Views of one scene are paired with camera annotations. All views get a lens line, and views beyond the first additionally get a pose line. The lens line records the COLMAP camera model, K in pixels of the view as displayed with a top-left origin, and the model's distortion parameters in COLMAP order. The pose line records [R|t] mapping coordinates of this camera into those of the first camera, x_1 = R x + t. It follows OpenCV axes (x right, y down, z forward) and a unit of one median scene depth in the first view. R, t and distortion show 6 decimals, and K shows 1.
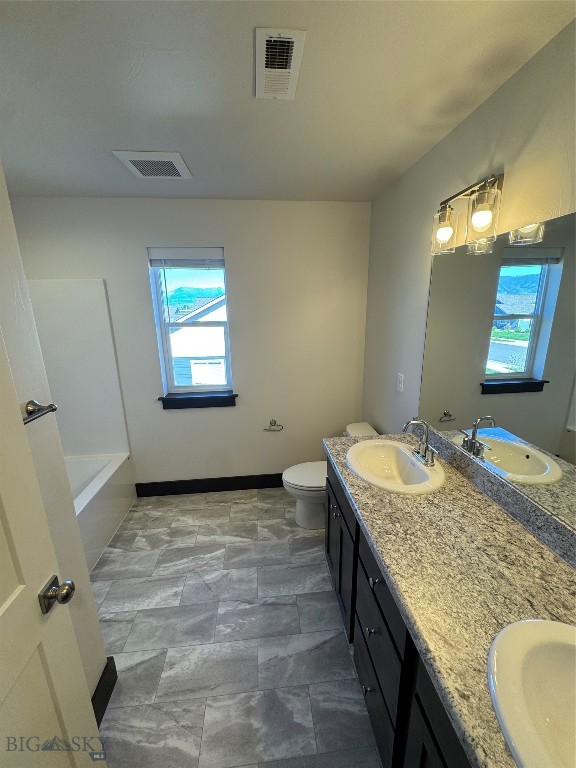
lens RADIAL K [[308.4, 0, 286.3], [0, 308.4, 385.8], [0, 0, 1]] dist [-0.007374, 0.001289]
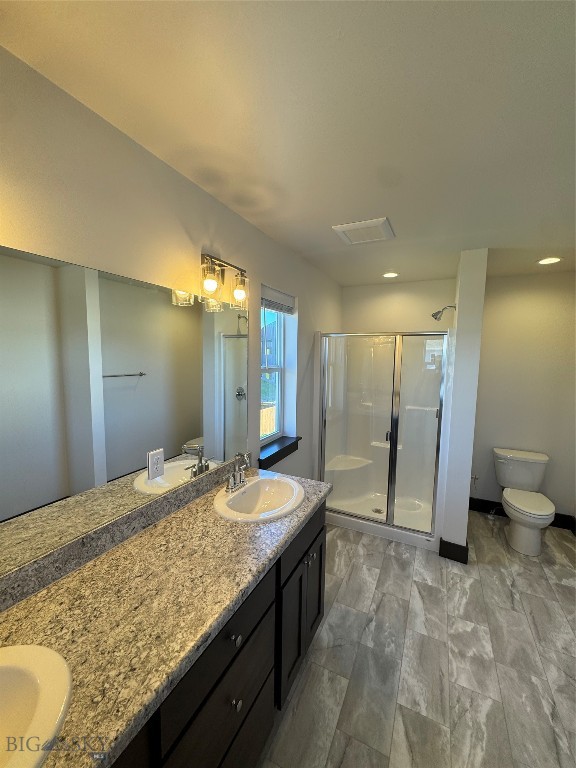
lens RADIAL K [[308.4, 0, 290.6], [0, 308.4, 382.3], [0, 0, 1]] dist [-0.007374, 0.001289]
pose [[0.522400, -0.050770, 0.851188, -1.453789], [0.195693, 0.978721, -0.061726, -0.120133], [-0.829941, 0.198818, 0.521219, 0.655485]]
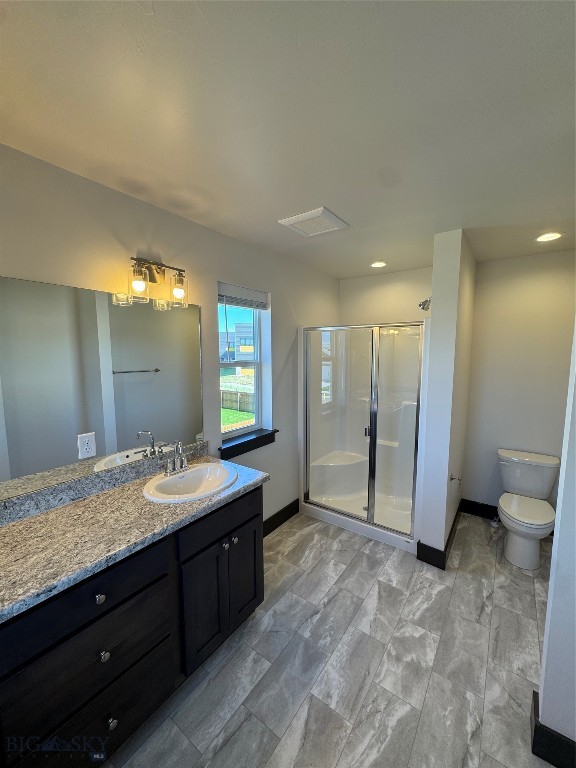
lens RADIAL K [[308.4, 0, 289.2], [0, 308.4, 383.1], [0, 0, 1]] dist [-0.007374, 0.001289]
pose [[0.660793, -0.059903, 0.748174, -1.201002], [0.183392, 0.979483, -0.083550, -0.007673], [-0.727819, 0.192418, 0.658221, 0.270575]]
